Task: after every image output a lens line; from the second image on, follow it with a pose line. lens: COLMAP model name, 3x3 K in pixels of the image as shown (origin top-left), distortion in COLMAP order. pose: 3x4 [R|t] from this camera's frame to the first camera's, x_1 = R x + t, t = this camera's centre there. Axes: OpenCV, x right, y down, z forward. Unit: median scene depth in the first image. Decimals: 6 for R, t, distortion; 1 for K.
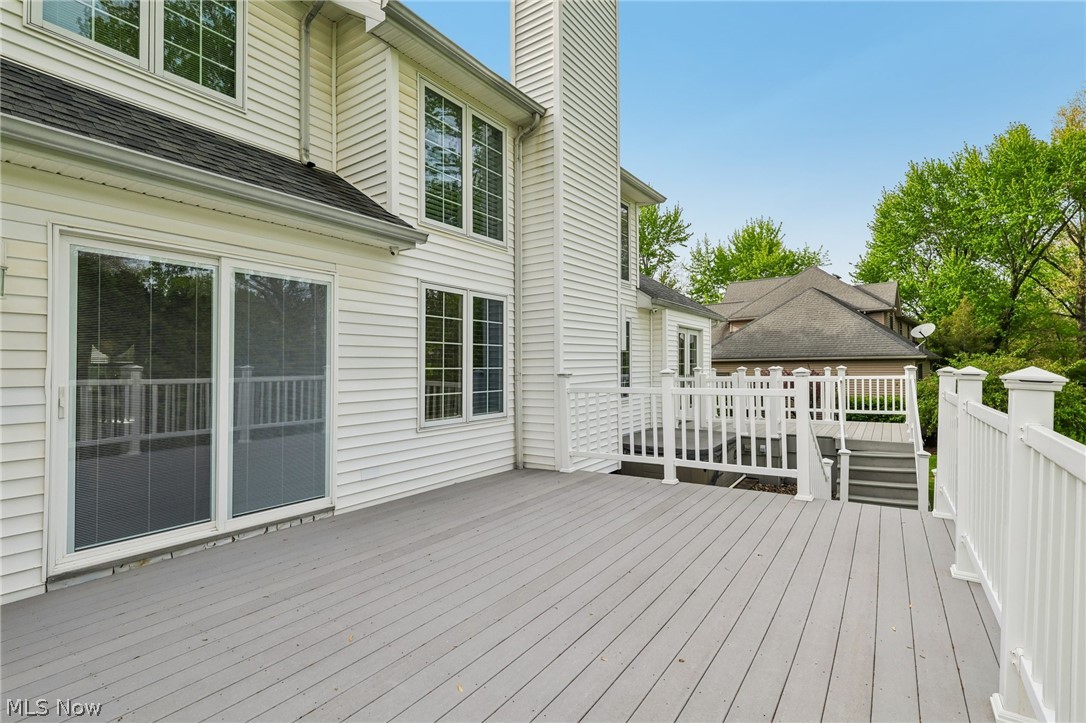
lens RADIAL K [[514.8, 0, 537.5], [0, 514.8, 362.8], [0, 0, 1]] dist [0.001074, -0.000432]
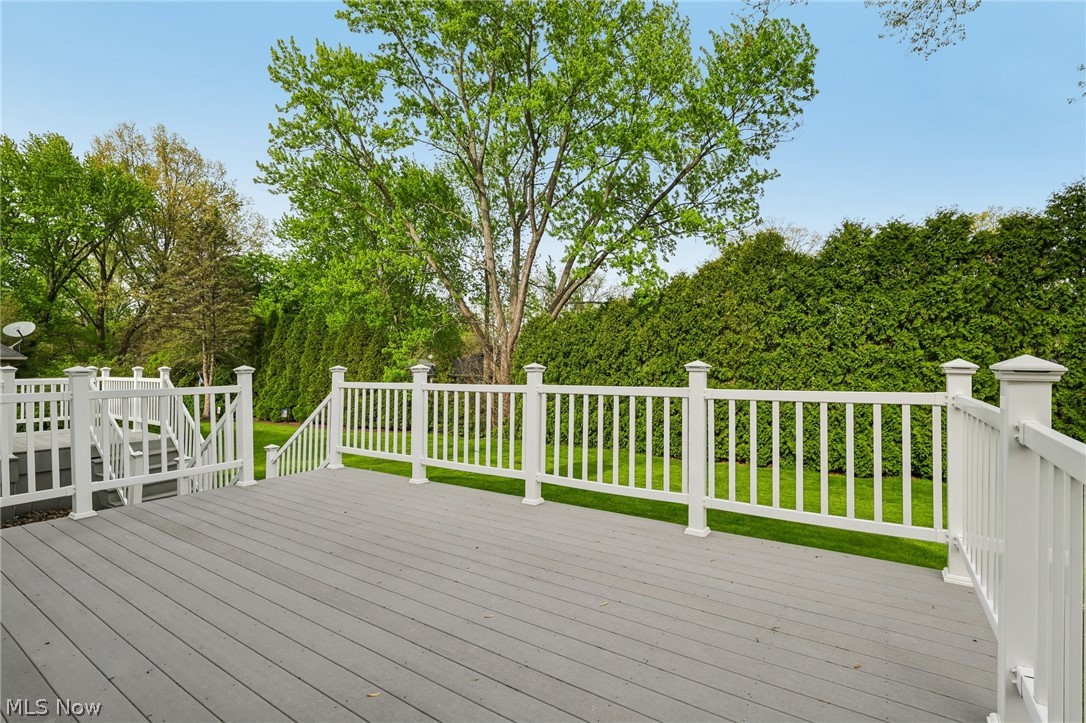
lens RADIAL K [[514.8, 0, 535.8], [0, 514.8, 362.5], [0, 0, 1]] dist [0.001074, -0.000432]
pose [[-0.006804, 0.013466, 0.999886, -0.630855], [-0.003310, 0.999904, -0.013489, 0.015365], [-0.999971, -0.003401, -0.006759, 0.406096]]
